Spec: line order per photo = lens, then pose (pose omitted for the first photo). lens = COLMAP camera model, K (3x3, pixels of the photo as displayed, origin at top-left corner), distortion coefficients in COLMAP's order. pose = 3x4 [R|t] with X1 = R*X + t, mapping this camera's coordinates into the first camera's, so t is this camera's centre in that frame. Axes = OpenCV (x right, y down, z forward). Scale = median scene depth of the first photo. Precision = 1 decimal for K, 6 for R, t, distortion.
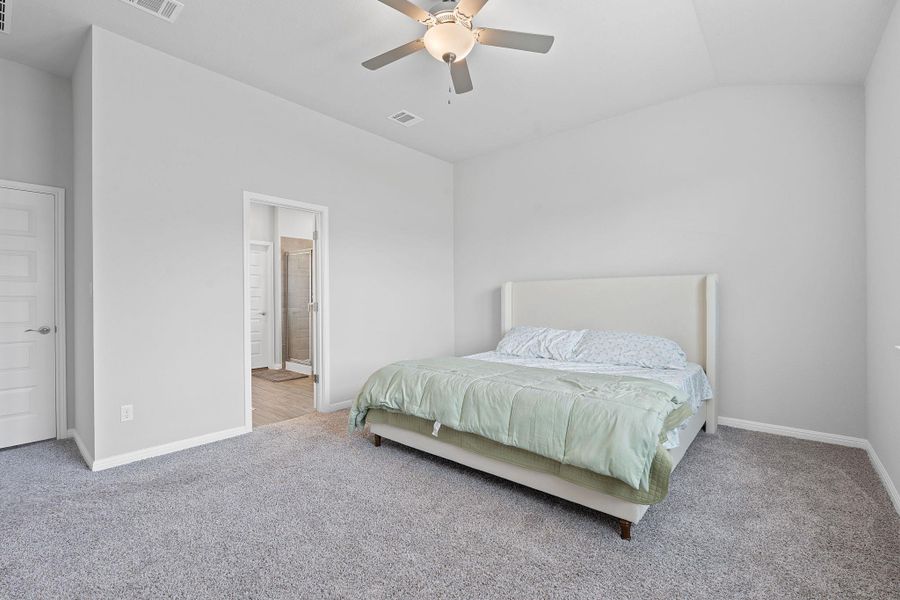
lens RADIAL K [[387.7, 0, 467.4], [0, 387.7, 302.9], [0, 0, 1]] dist [-0.000032, 0.000047]
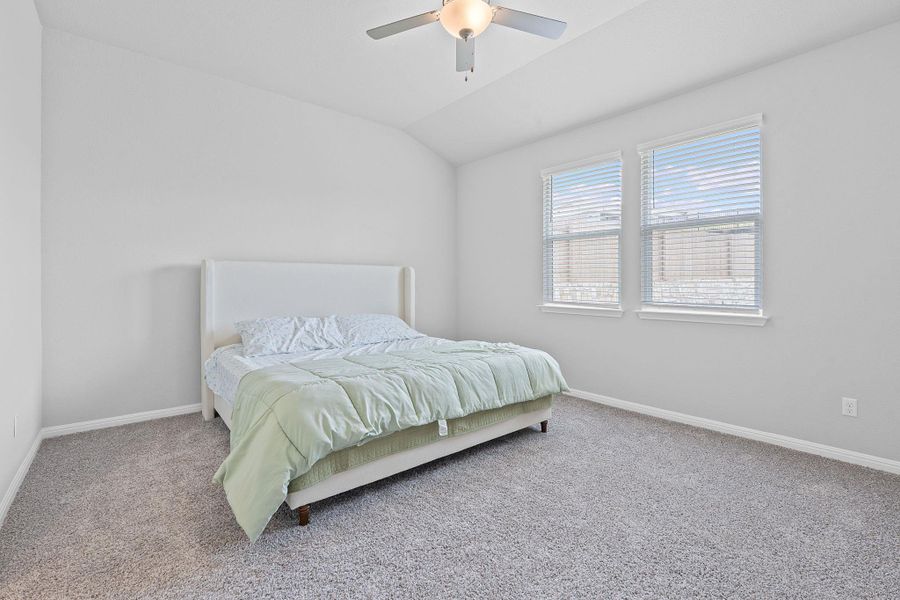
lens RADIAL K [[397.5, 0, 450.3], [0, 397.5, 290.4], [0, 0, 1]] dist [-0.001011, 0.000239]
pose [[0.186284, -0.004377, 0.982486, -0.959108], [-0.003389, 0.999981, 0.005097, 0.002017], [-0.982490, -0.004279, 0.186266, 0.794476]]
